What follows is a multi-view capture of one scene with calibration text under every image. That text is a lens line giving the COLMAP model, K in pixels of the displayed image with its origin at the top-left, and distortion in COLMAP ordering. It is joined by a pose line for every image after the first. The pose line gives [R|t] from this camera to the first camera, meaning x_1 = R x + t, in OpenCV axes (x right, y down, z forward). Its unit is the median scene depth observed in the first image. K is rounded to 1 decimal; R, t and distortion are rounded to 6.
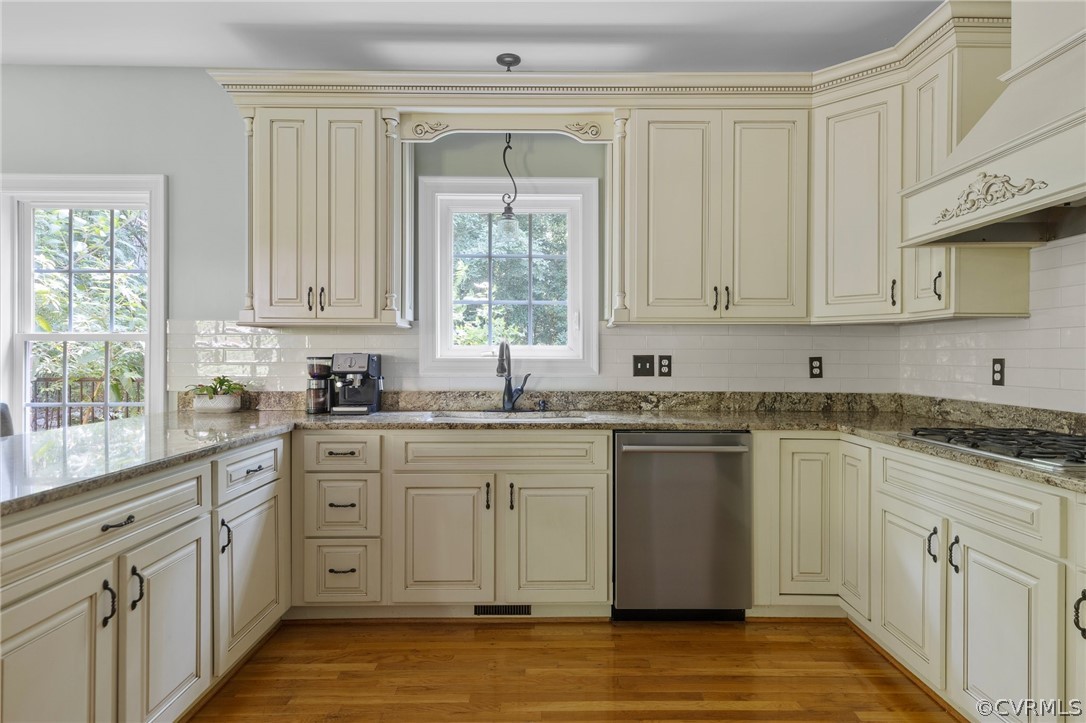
lens RADIAL K [[625.3, 0, 552.3], [0, 625.3, 359.4], [0, 0, 1]] dist [0.020935, -0.000523]
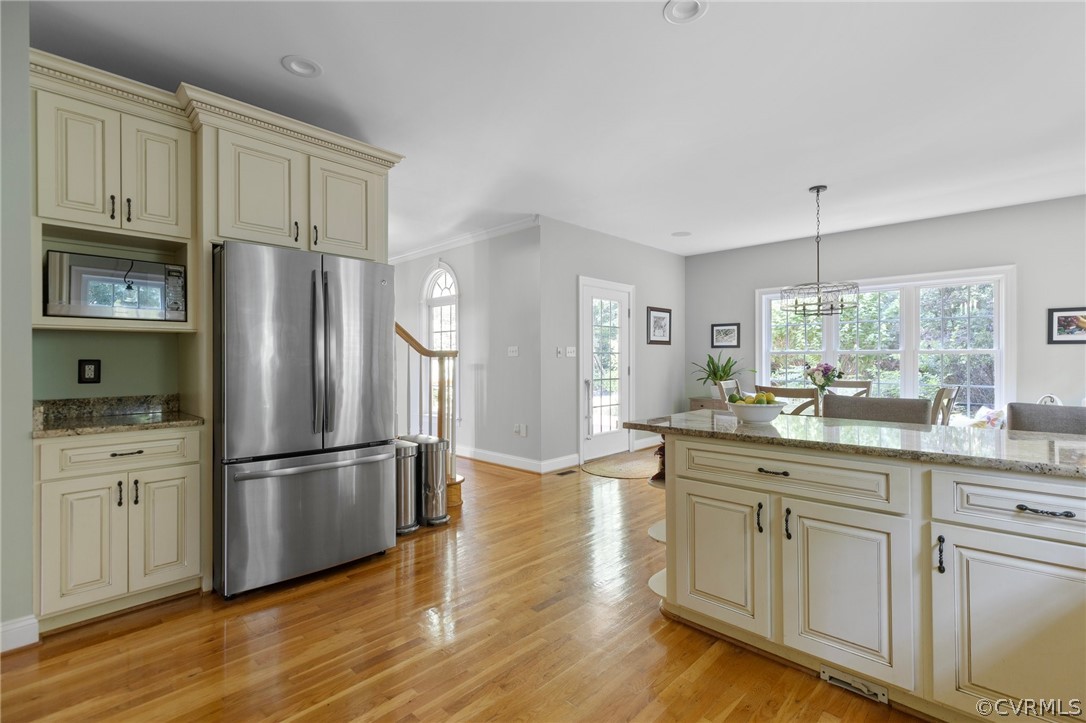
lens RADIAL K [[487.0, 0, 547.2], [0, 487.0, 360.1], [0, 0, 1]] dist [0.001022, -0.000094]
pose [[-0.696689, -0.001186, -0.717372, 0.278833], [-0.003255, 0.999994, 0.001508, -0.003873], [0.717365, 0.003386, -0.696689, 0.760923]]
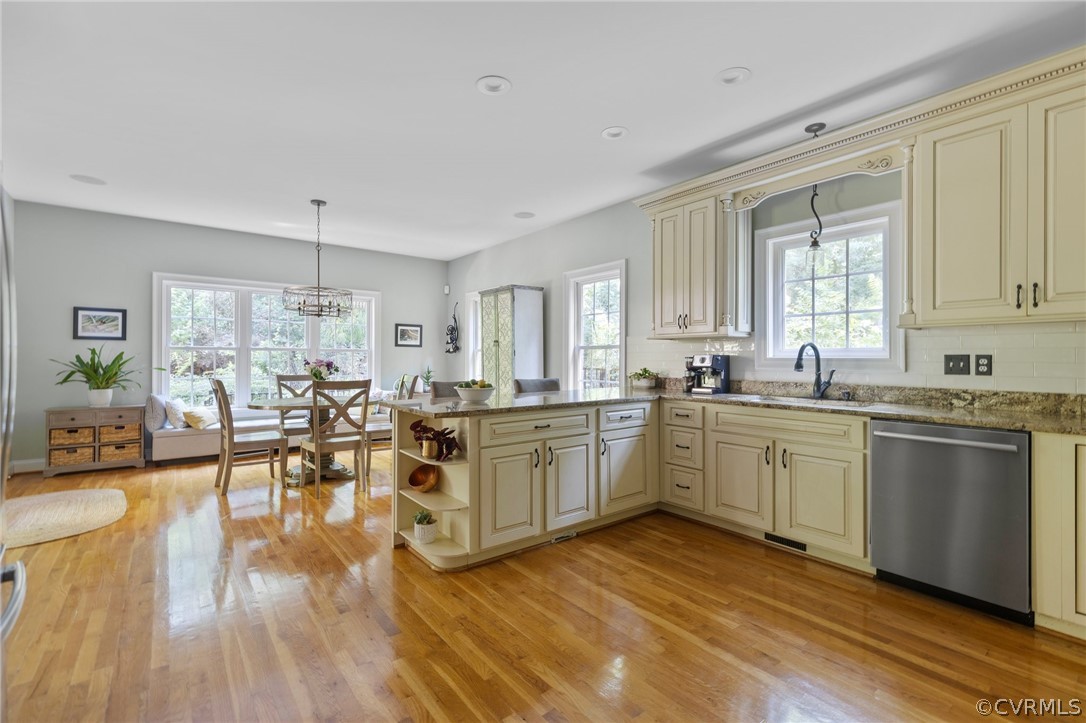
lens RADIAL K [[487.0, 0, 549.8], [0, 487.0, 358.5], [0, 0, 1]] dist [0.001022, -0.000094]
pose [[0.607843, 0.000399, -0.794057, 0.419984], [-0.002980, 0.999994, -0.001778, 0.003577], [0.794052, 0.003447, 0.607840, -0.049033]]
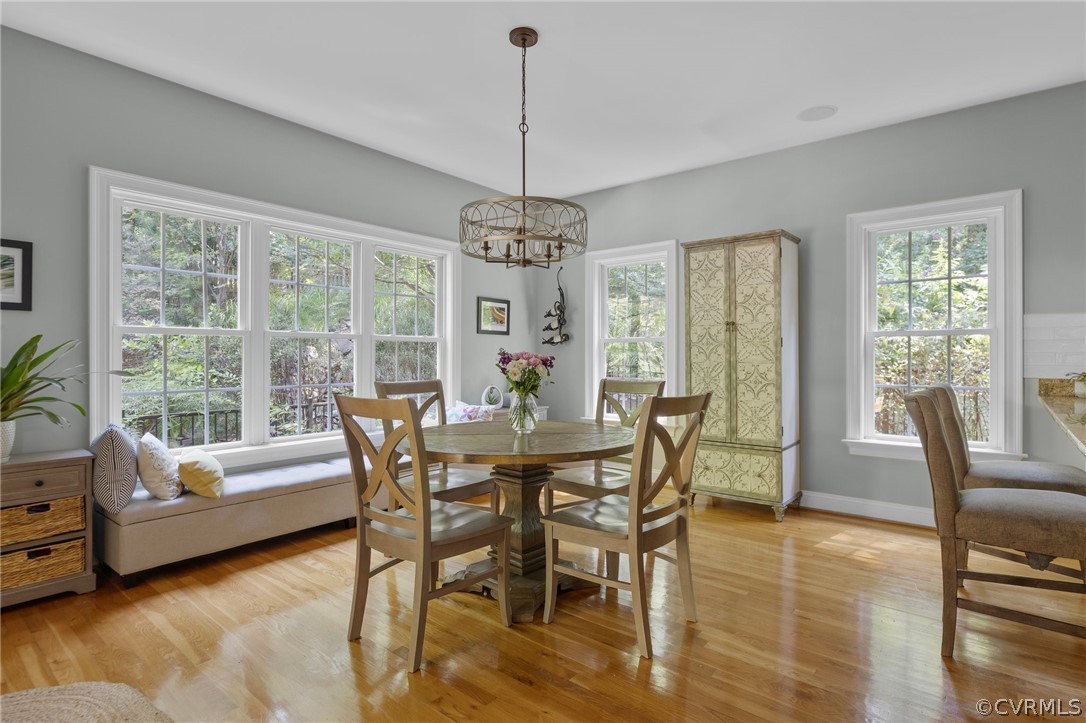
lens RADIAL K [[545.3, 0, 540.7], [0, 545.3, 359.5], [0, 0, 1]] dist [-0.002254, 0.000204]
pose [[0.768543, 0.003914, -0.639786, -0.757759], [-0.000883, 0.999987, 0.005057, 0.014591], [0.639797, -0.003322, 0.768536, -0.362158]]
